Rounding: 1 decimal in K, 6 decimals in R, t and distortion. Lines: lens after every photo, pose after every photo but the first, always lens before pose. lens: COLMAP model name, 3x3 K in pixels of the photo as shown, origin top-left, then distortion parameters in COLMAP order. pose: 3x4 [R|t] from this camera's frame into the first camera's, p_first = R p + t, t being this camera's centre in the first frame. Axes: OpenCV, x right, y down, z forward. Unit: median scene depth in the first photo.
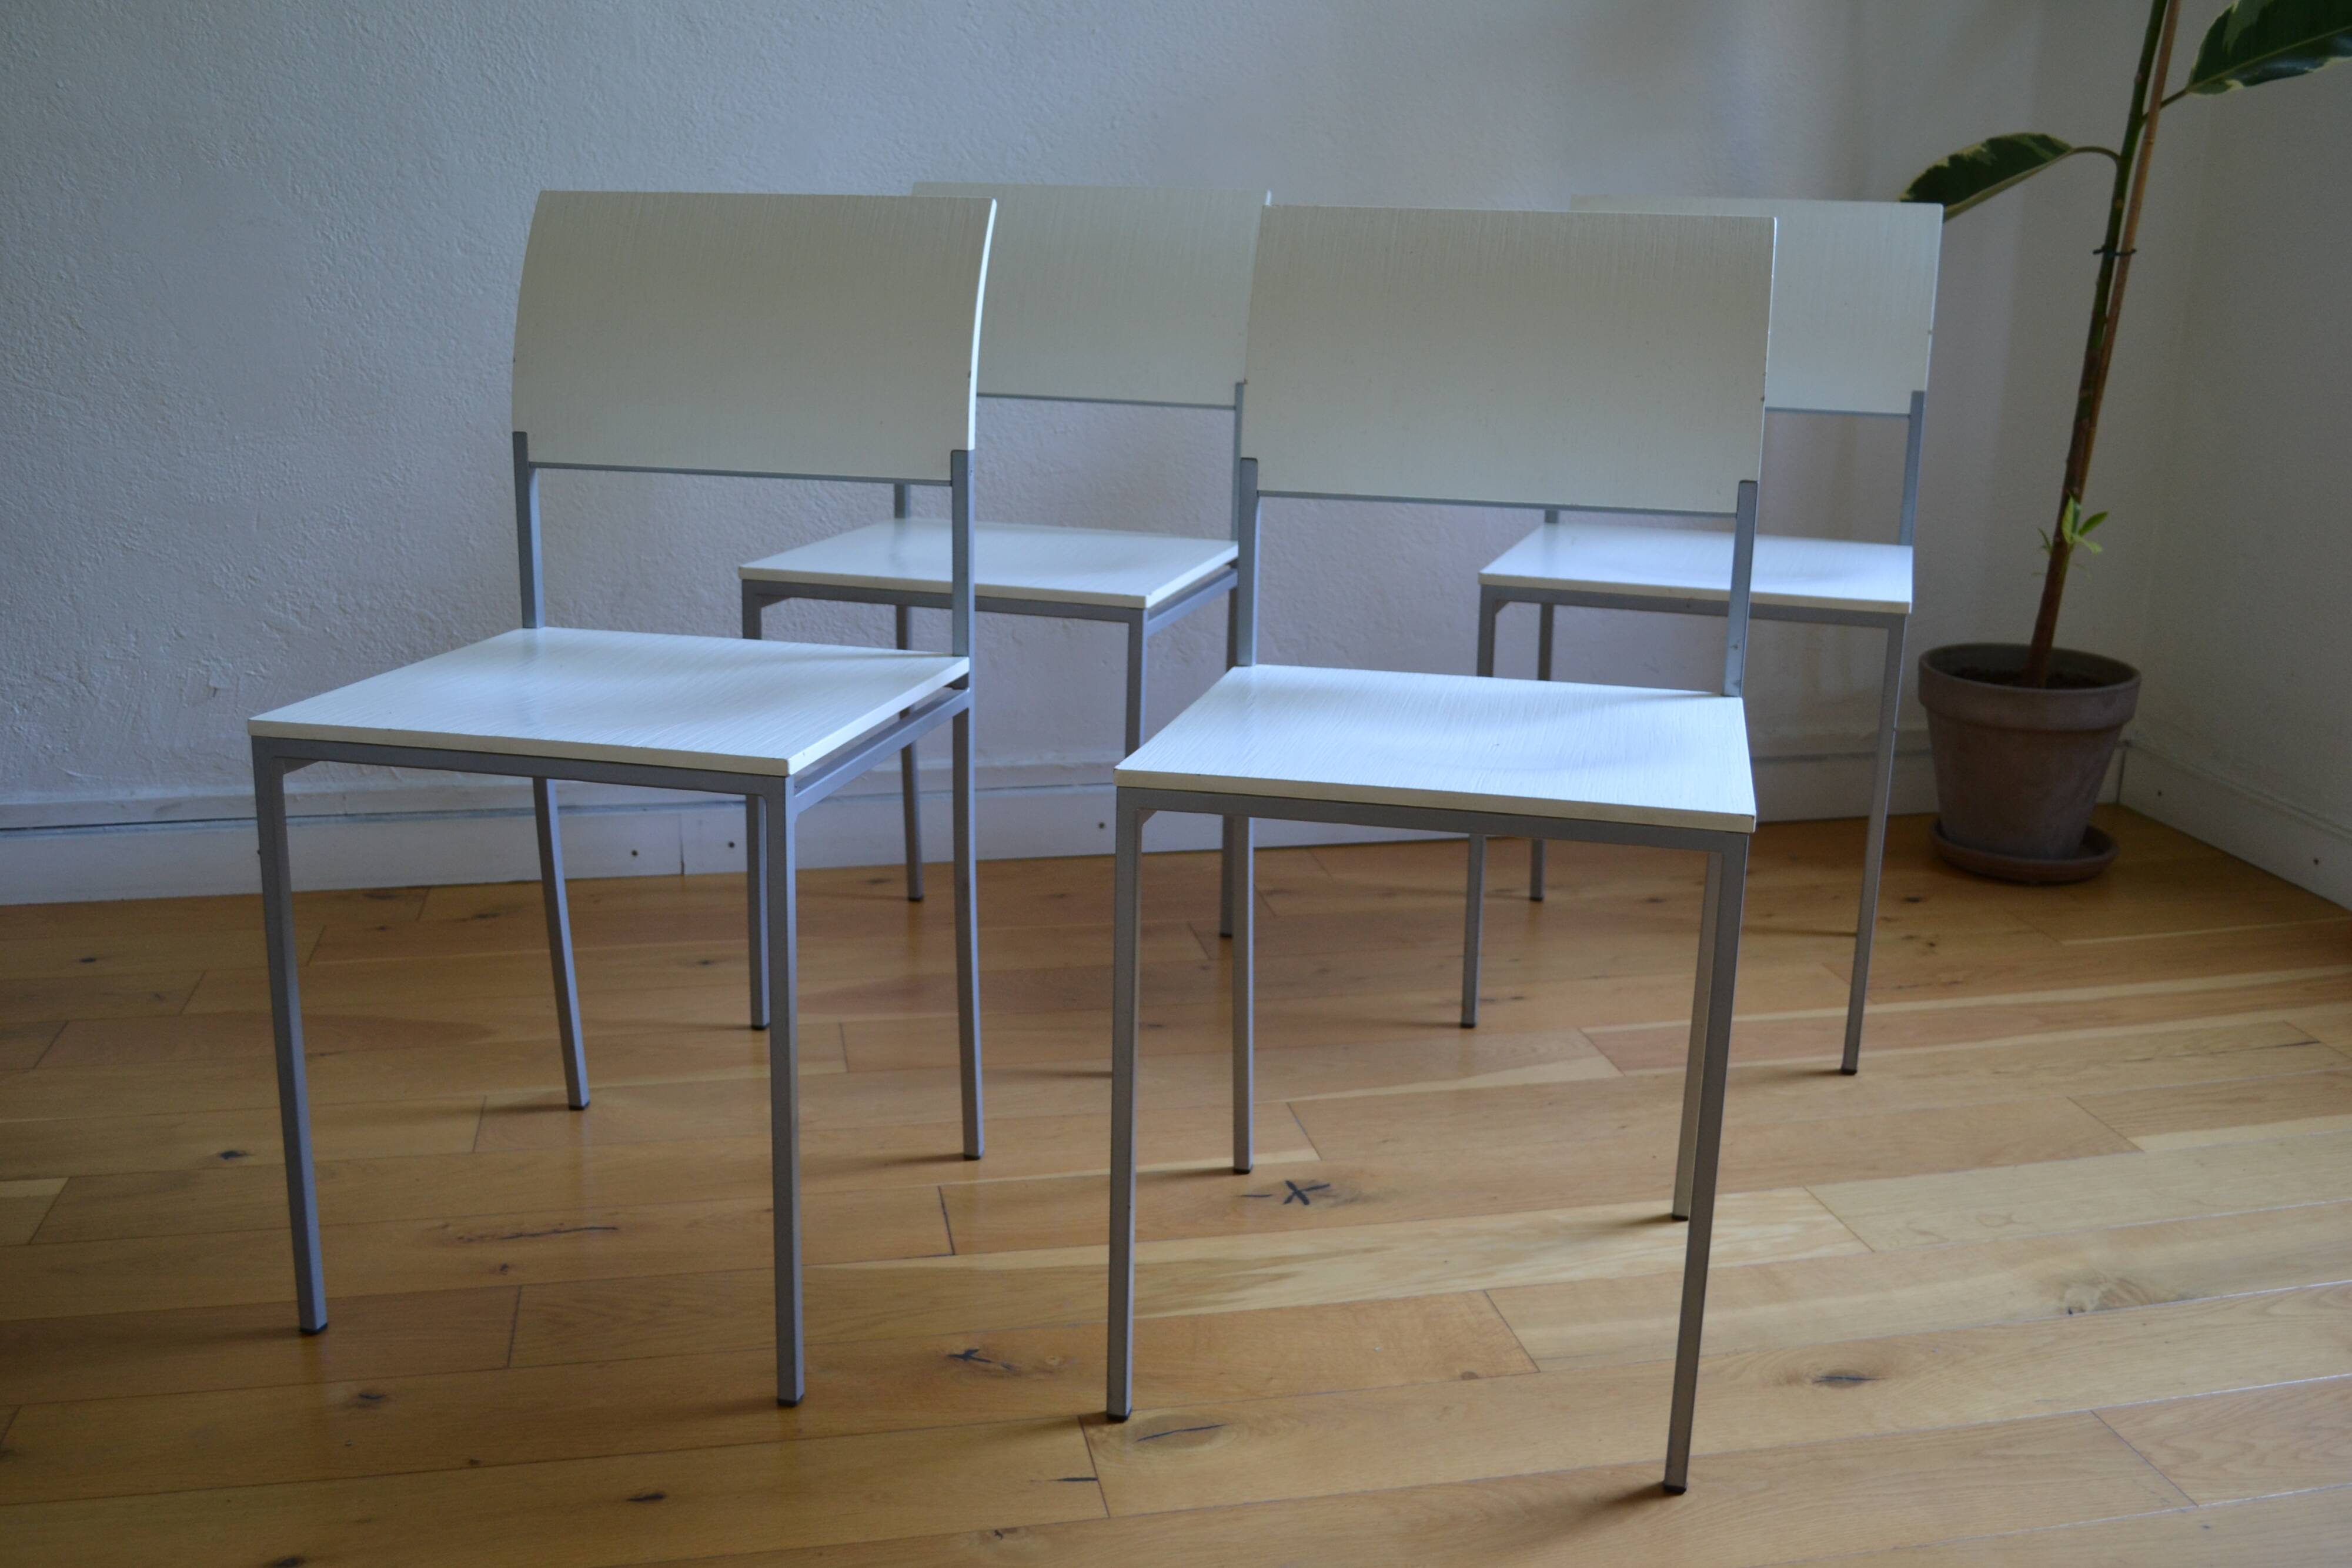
lens RADIAL K [[2236.9, 0, 1165.2], [0, 2236.9, 815.1], [0, 0, 1]] dist [-0.065595, 0.000000]
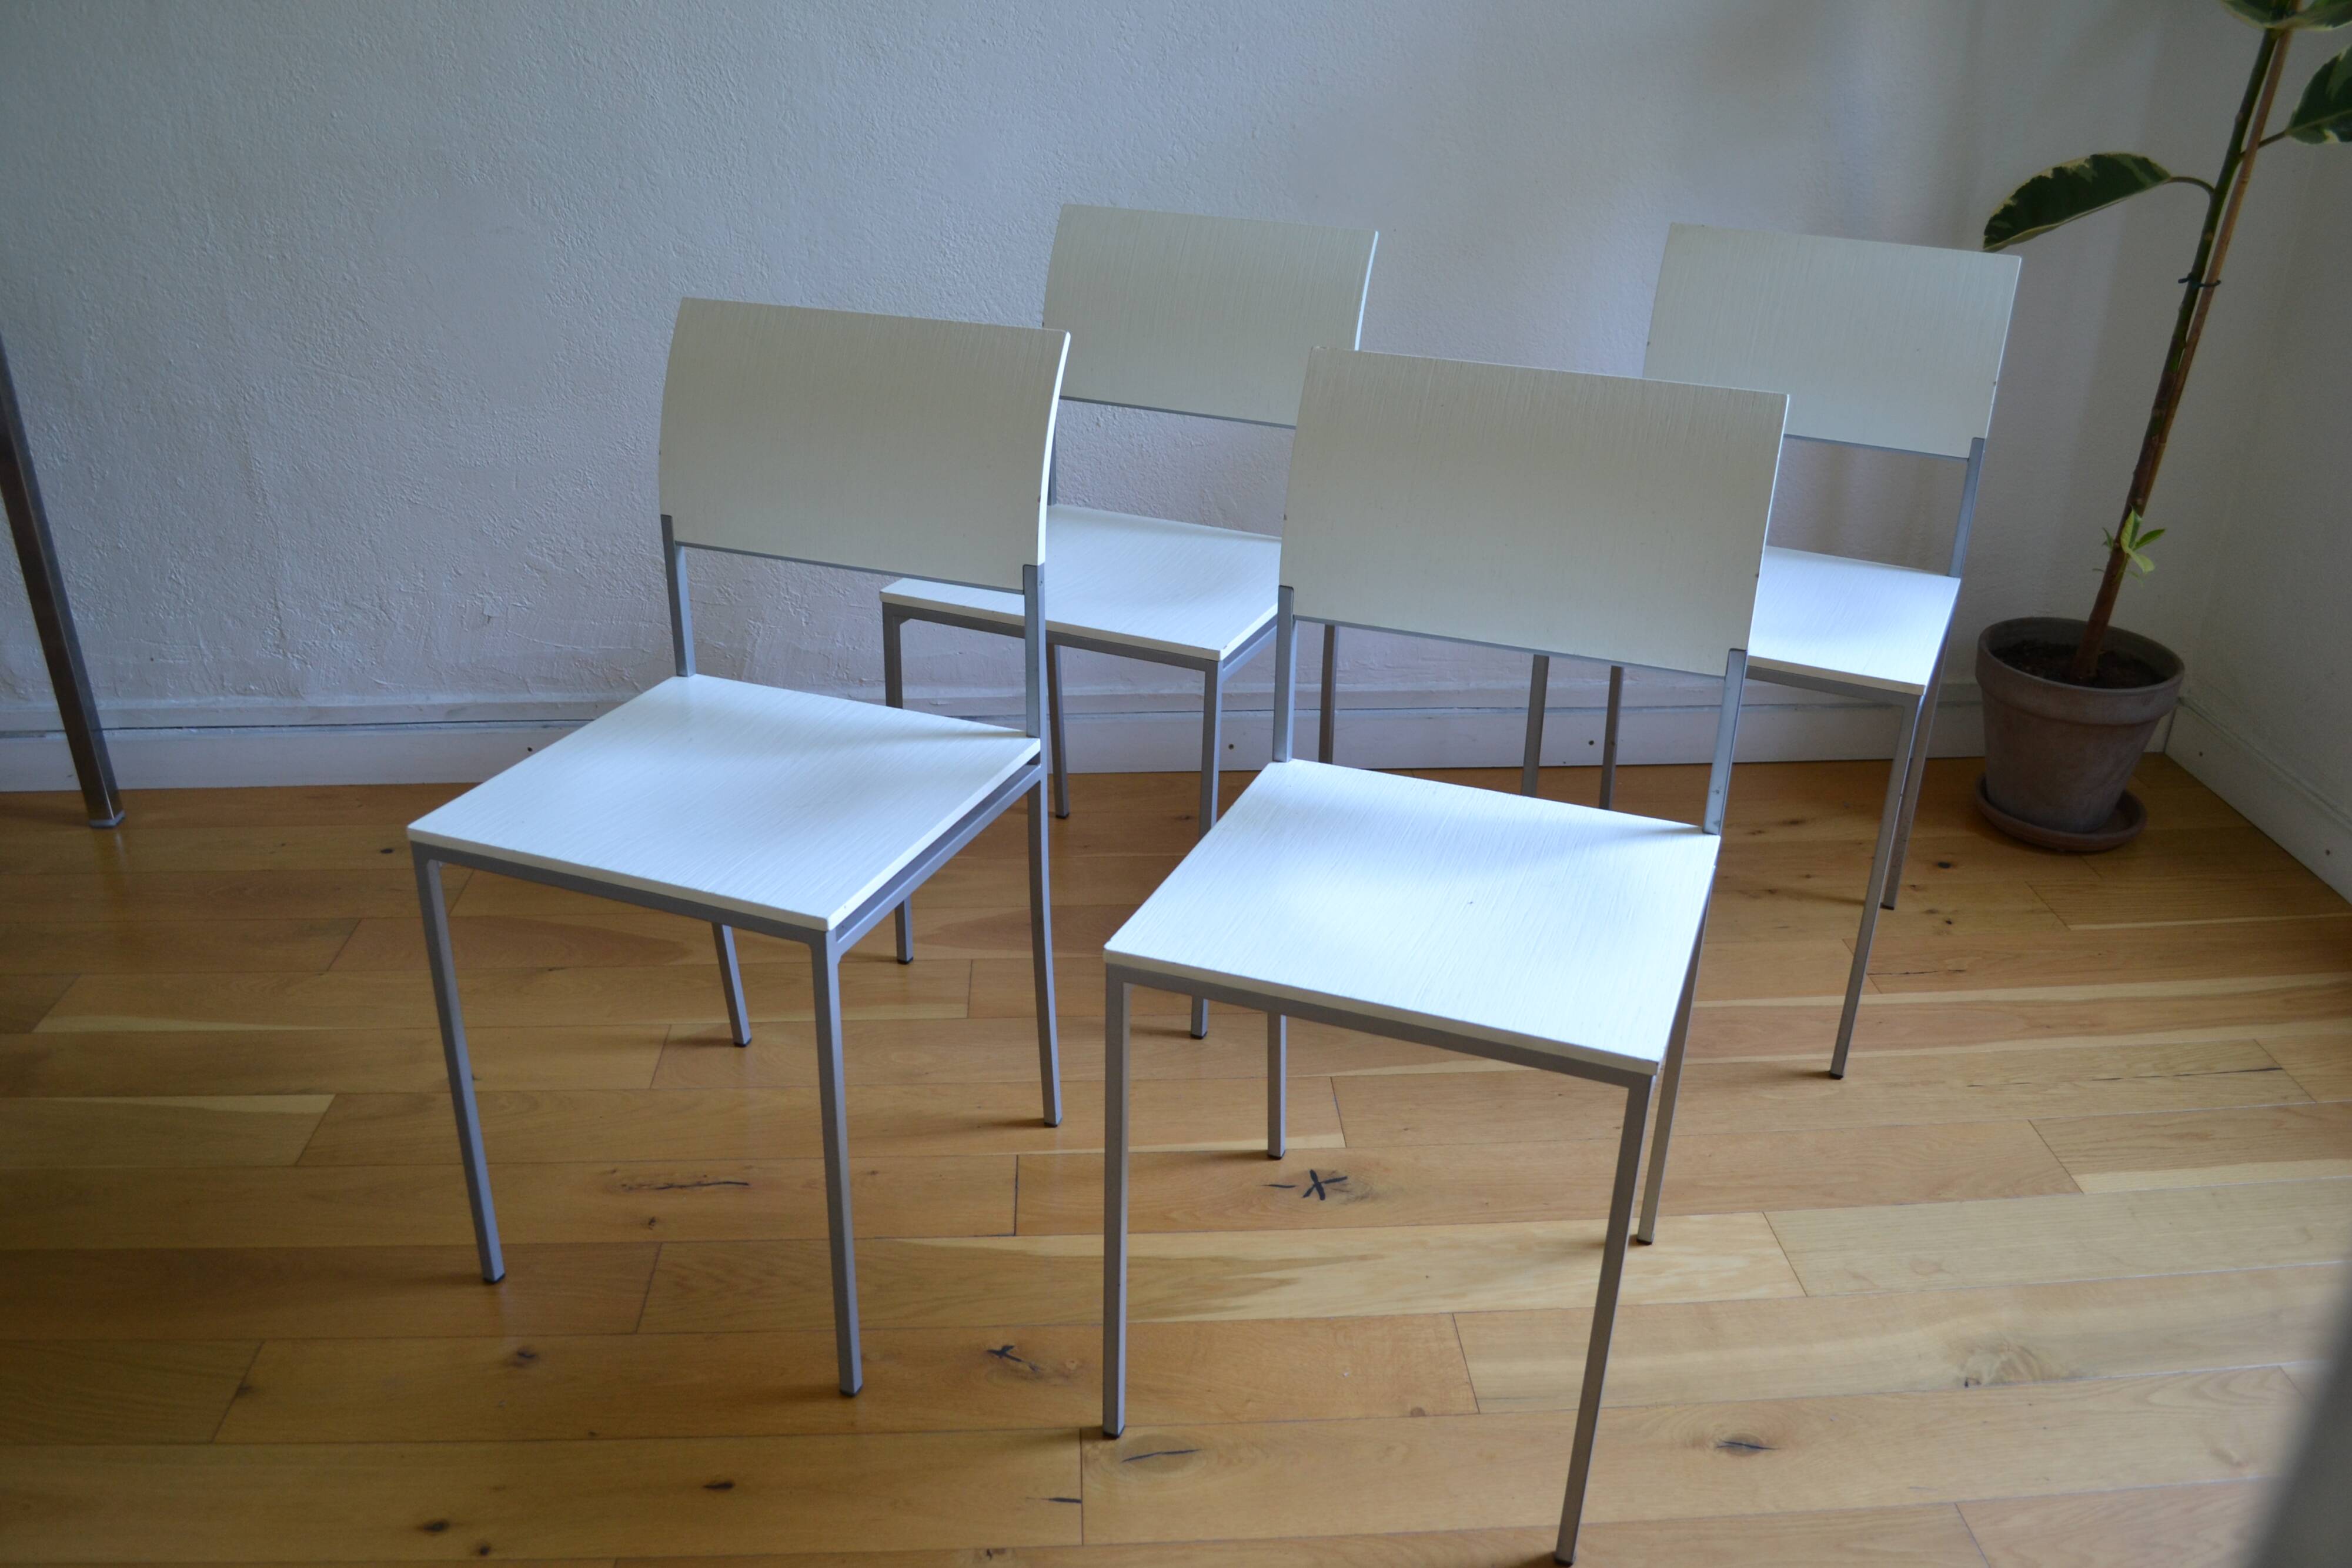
lens RADIAL K [[1868.6, 0, 1172.1], [0, 1868.6, 809.1], [0, 0, 1]] dist [-0.083240, 0.010185]
pose [[0.990178, 0.057851, -0.127280, 0.093807], [-0.034629, 0.983490, 0.177616, -0.190016], [0.135454, -0.171464, 0.975834, 0.067927]]
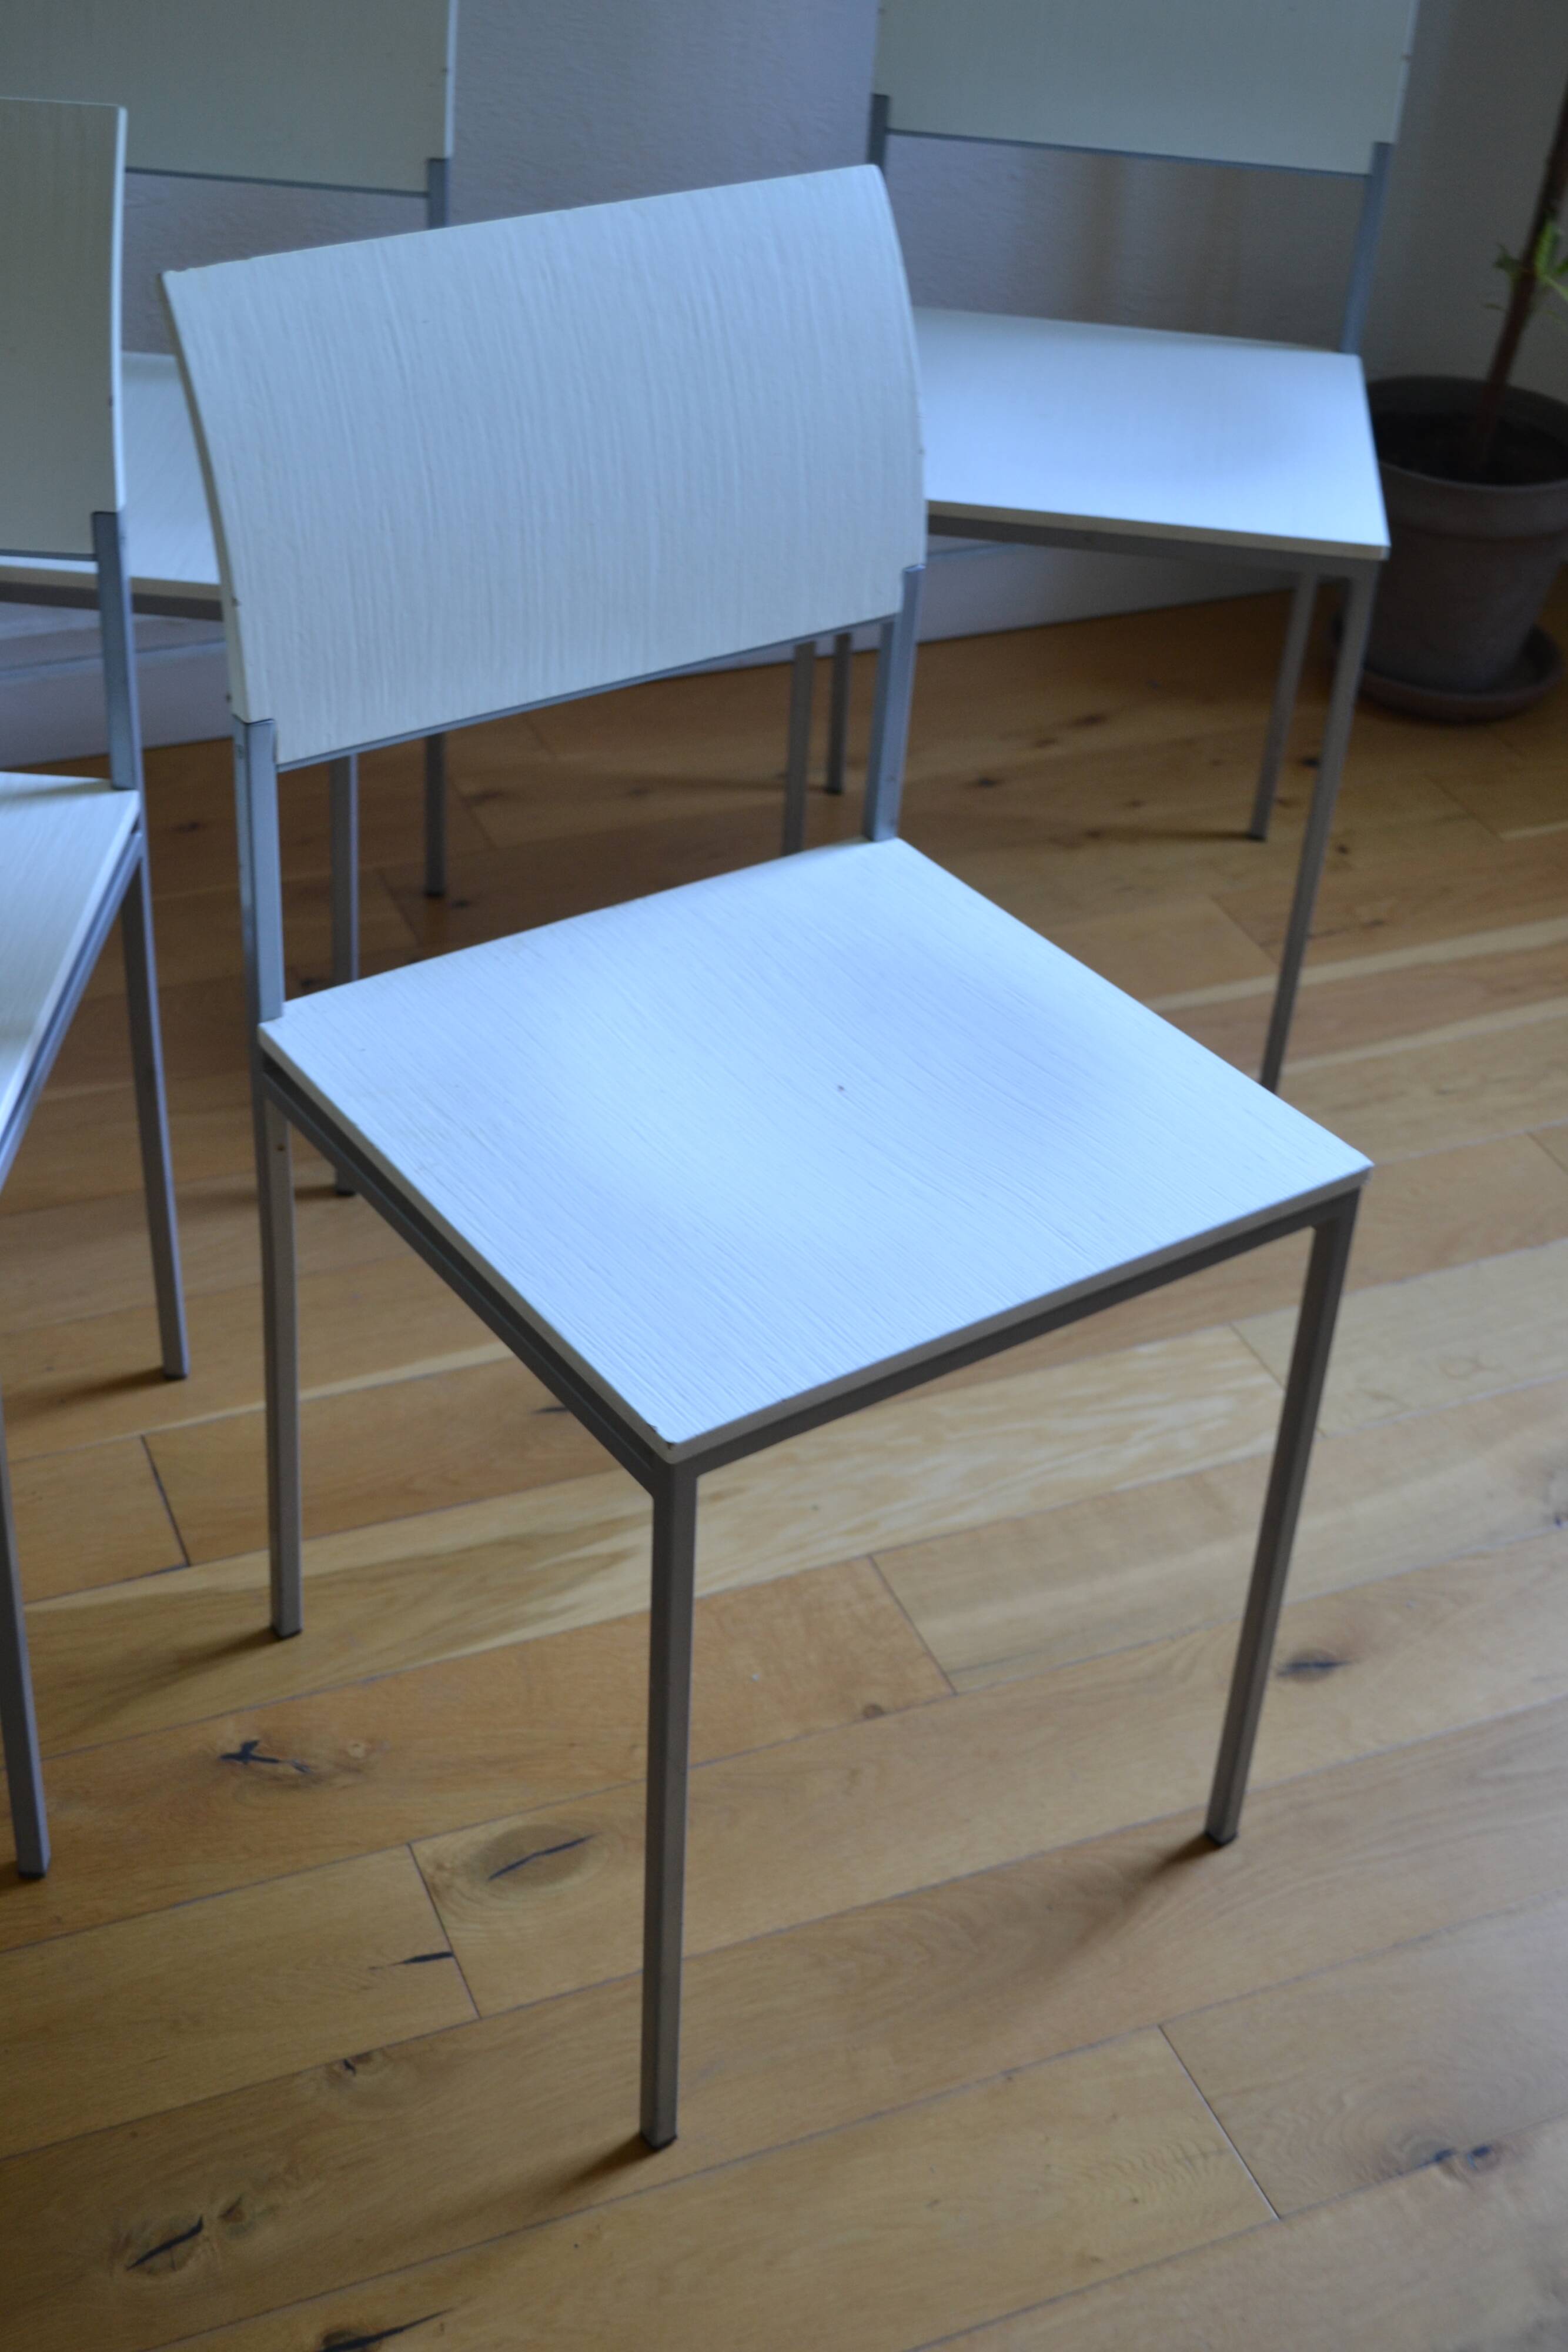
lens RADIAL K [[2940.8, 0, 747.4], [0, 2940.8, 1179.3], [0, 0, 1]] dist [-0.042158, 0.000000]
pose [[0.979720, -0.083968, 0.181929, -0.072002], [0.014987, 0.936123, 0.351354, -0.253787], [-0.199811, -0.341502, 0.918397, 0.073058]]
